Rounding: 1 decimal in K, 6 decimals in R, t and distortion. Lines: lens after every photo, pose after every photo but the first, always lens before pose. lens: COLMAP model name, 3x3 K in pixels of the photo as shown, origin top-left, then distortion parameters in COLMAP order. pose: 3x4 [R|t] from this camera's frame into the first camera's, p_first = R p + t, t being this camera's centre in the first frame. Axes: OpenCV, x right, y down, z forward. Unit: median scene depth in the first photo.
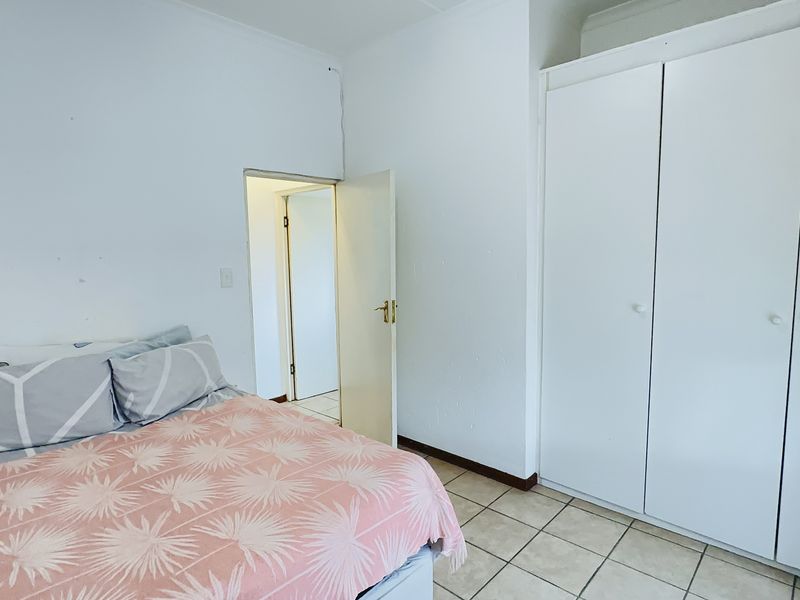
lens RADIAL K [[468.1, 0, 400.0], [0, 468.1, 300.0], [0, 0, 1]] dist [-0.002375, 0.003825]
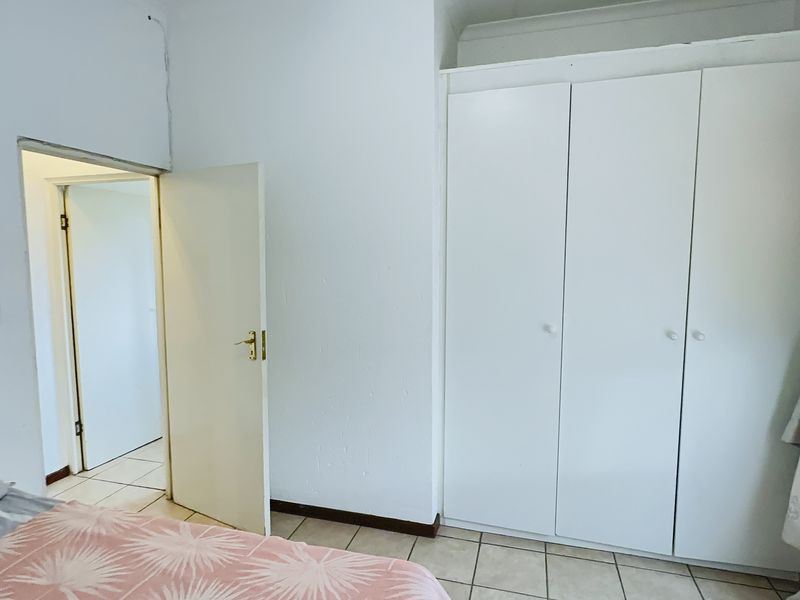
lens RADIAL K [[468.1, 0, 400.0], [0, 468.1, 300.0], [0, 0, 1]] dist [-0.002375, 0.003825]
pose [[0.891365, -0.028516, 0.452389, -0.166496], [0.036501, 0.999294, -0.008930, -0.035649], [-0.451815, 0.024472, 0.891776, 0.207359]]
